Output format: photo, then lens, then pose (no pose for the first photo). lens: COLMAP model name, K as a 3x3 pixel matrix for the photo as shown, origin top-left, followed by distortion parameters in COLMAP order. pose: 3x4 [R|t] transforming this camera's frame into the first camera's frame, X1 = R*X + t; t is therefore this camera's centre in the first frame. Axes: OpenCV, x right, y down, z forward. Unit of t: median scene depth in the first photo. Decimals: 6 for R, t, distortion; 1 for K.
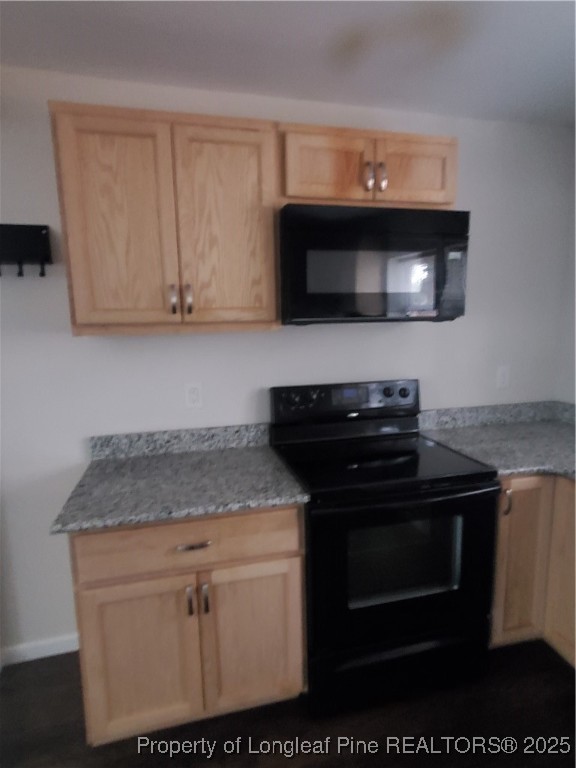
lens RADIAL K [[440.6, 0, 289.9], [0, 440.6, 384.5], [0, 0, 1]] dist [0.018045, -0.001436]
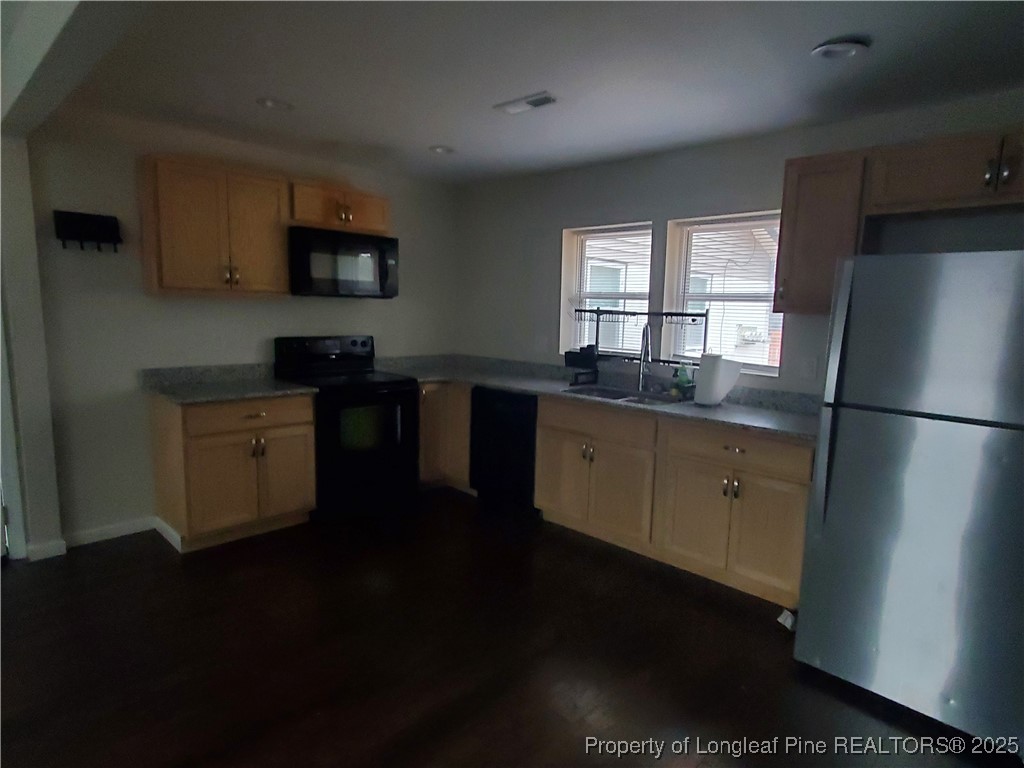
lens RADIAL K [[587.4, 0, 514.9], [0, 587.4, 387.2], [0, 0, 1]] dist [0.018045, -0.001436]
pose [[0.853883, -0.027453, 0.519740, -0.463293], [0.036592, 0.999303, -0.007334, 0.256005], [-0.519177, 0.025281, 0.854293, -1.311688]]
